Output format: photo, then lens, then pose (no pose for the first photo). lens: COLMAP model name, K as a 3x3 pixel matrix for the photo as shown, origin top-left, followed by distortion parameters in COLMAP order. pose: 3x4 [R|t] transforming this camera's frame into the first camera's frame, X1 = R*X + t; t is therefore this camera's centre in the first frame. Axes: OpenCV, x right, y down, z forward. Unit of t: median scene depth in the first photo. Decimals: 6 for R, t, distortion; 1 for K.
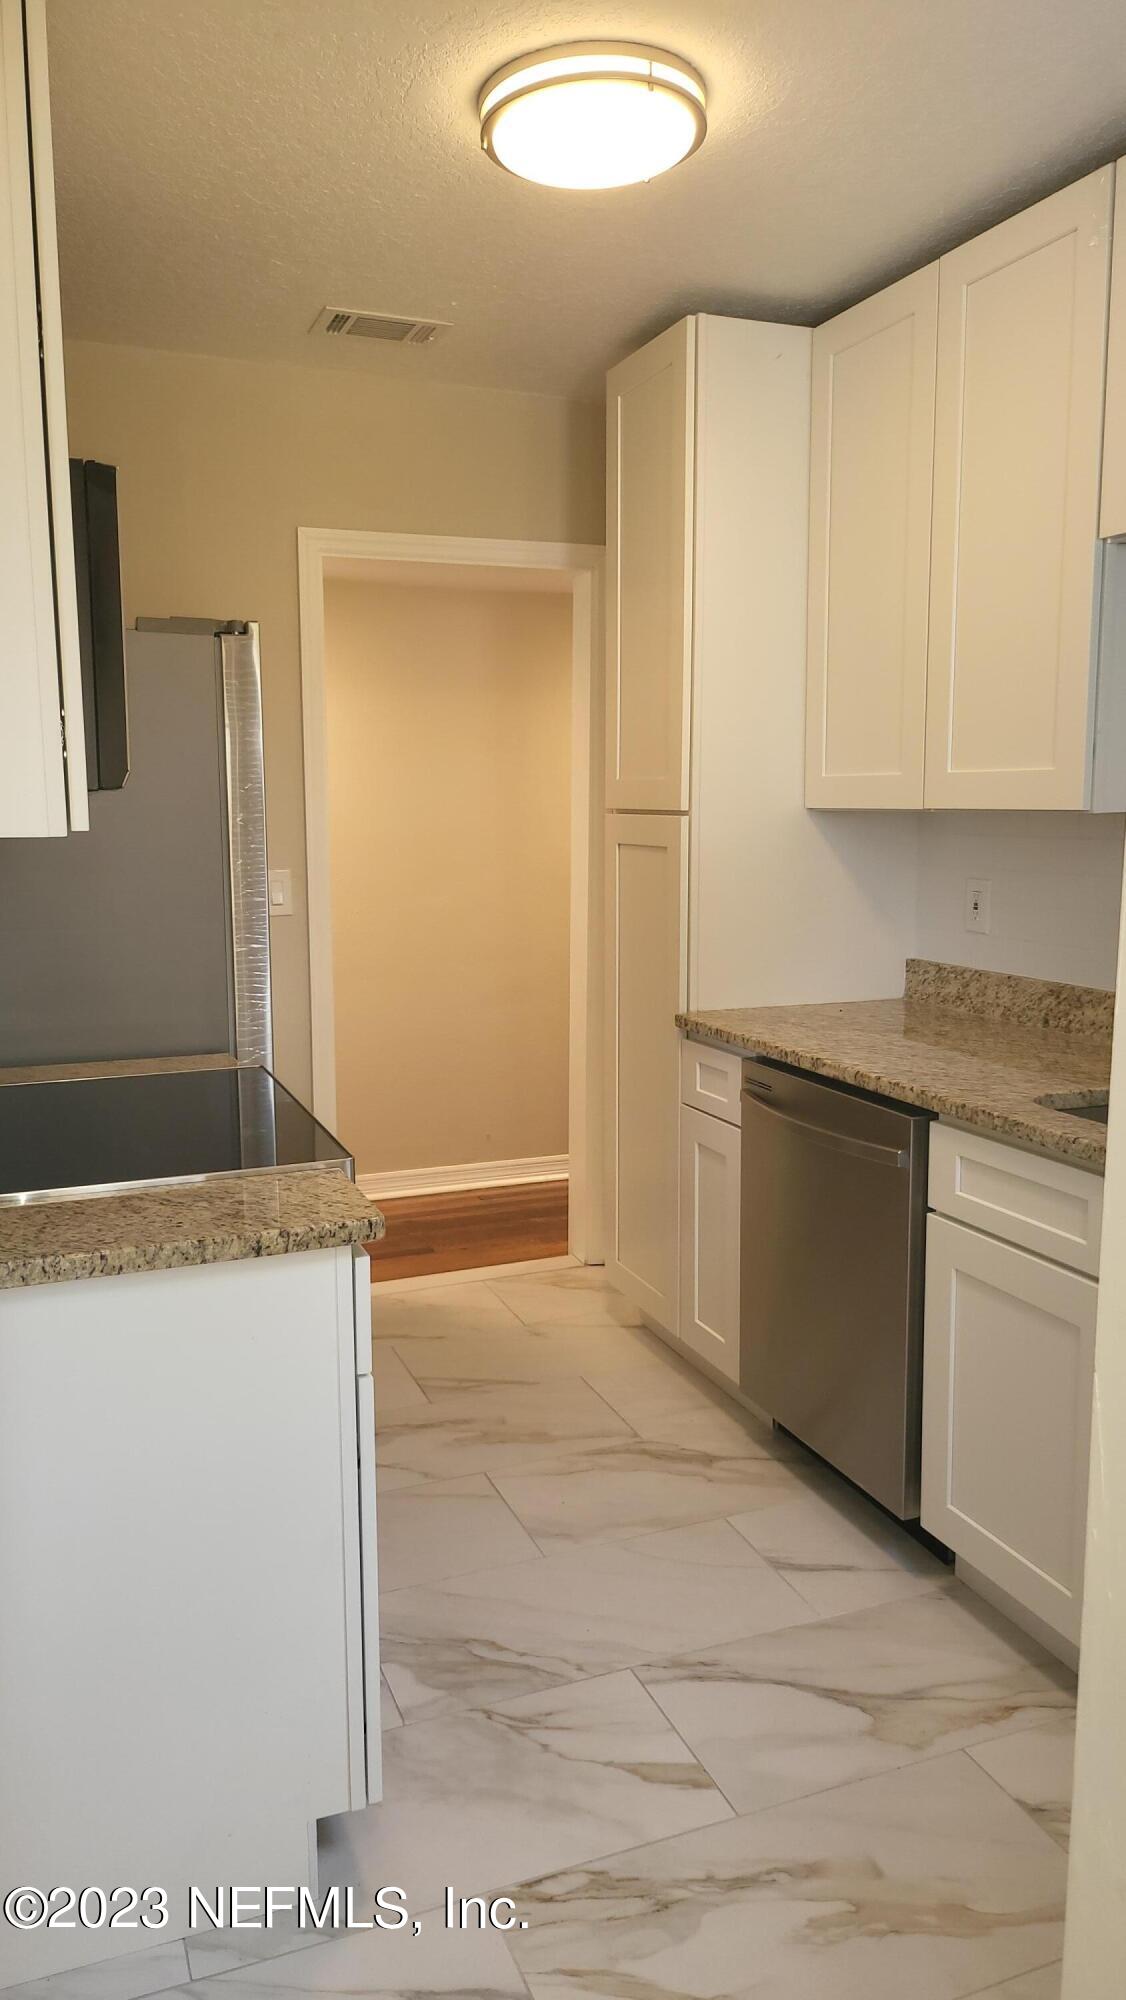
lens RADIAL K [[1440.8, 0, 546.8], [0, 1440.8, 1036.4], [0, 0, 1]] dist [0.070465, -0.078461]
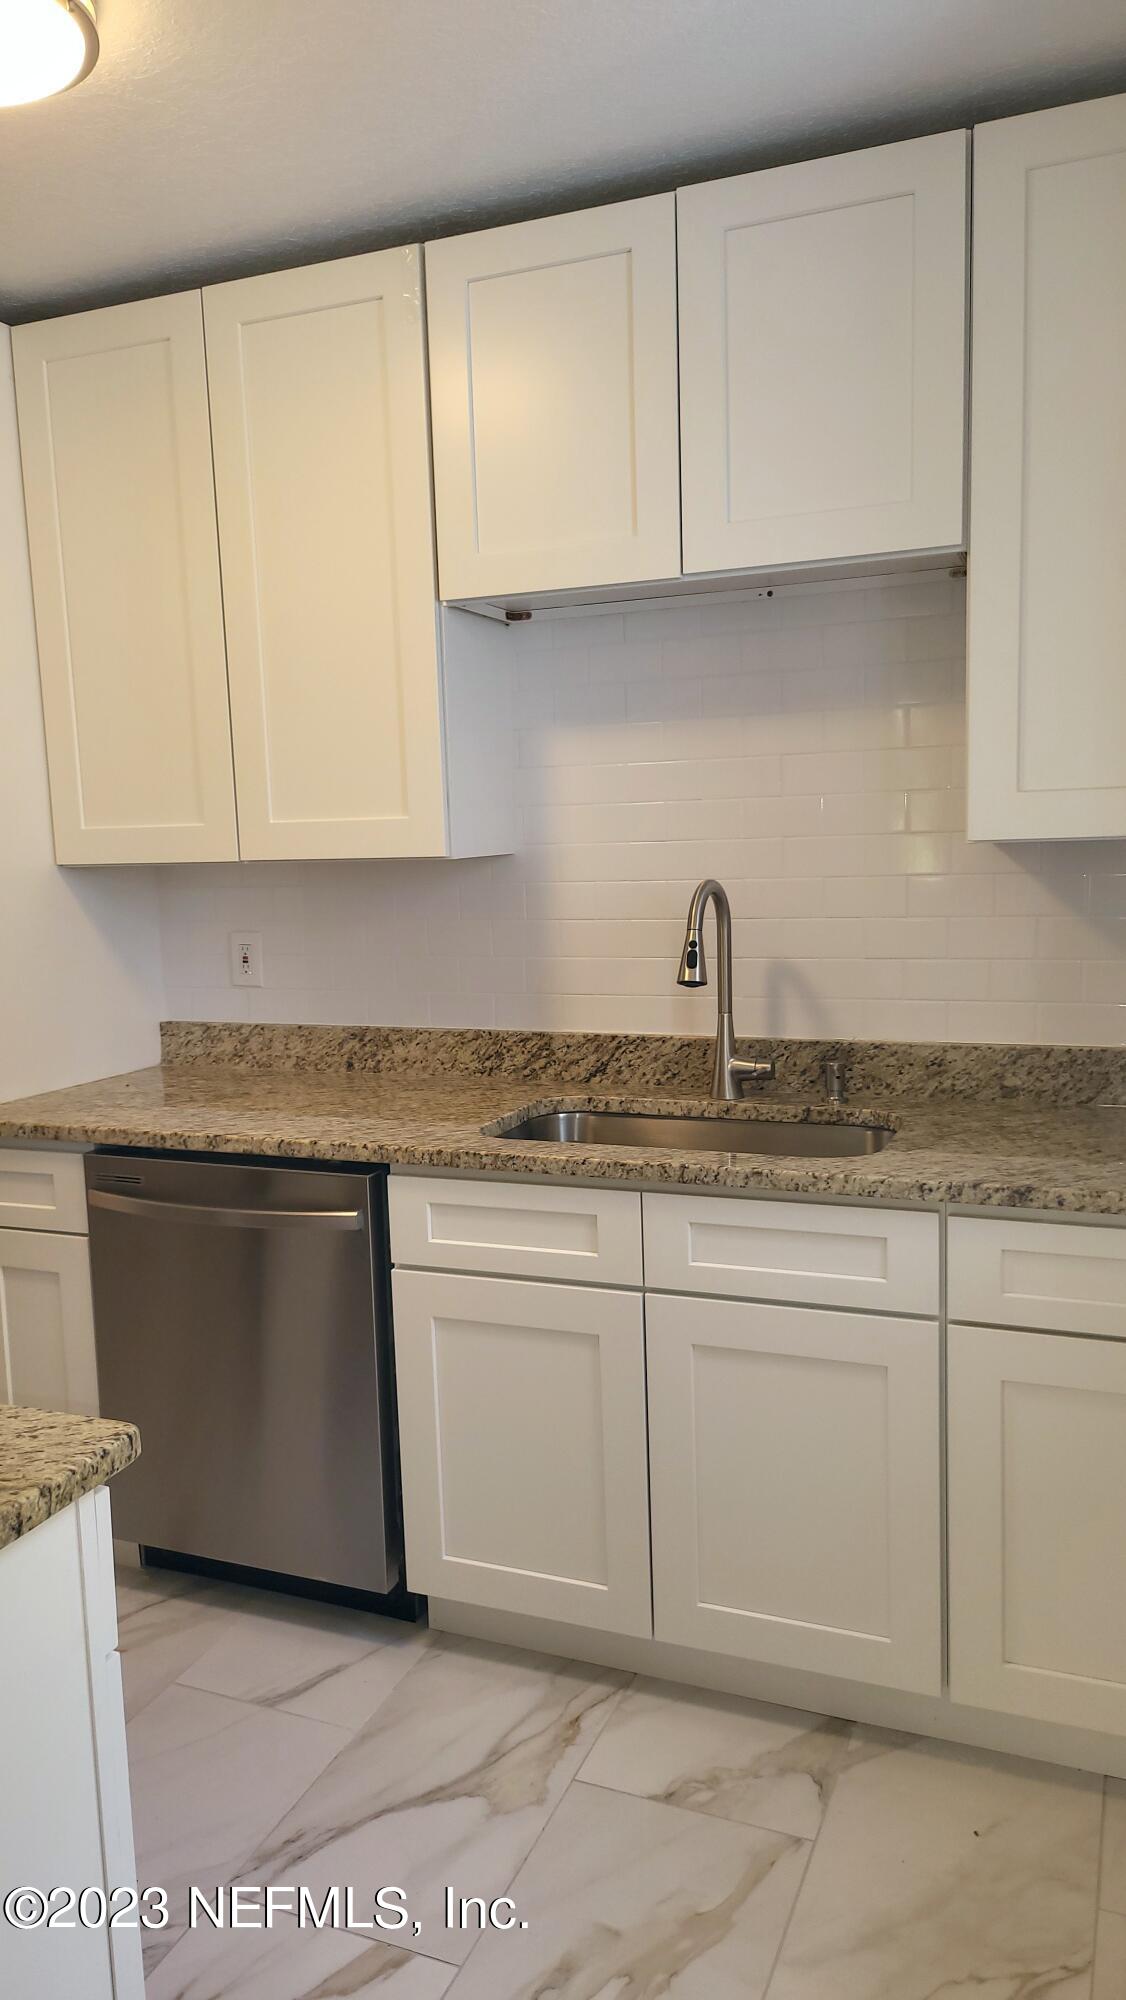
lens RADIAL K [[1440.8, 0, 546.8], [0, 1440.8, 1036.4], [0, 0, 1]] dist [0.070465, -0.078461]
pose [[0.691682, -0.119404, 0.712263, -0.303063], [0.146700, 0.988906, 0.023319, -0.036425], [-0.707146, 0.088359, 0.701525, 0.204841]]
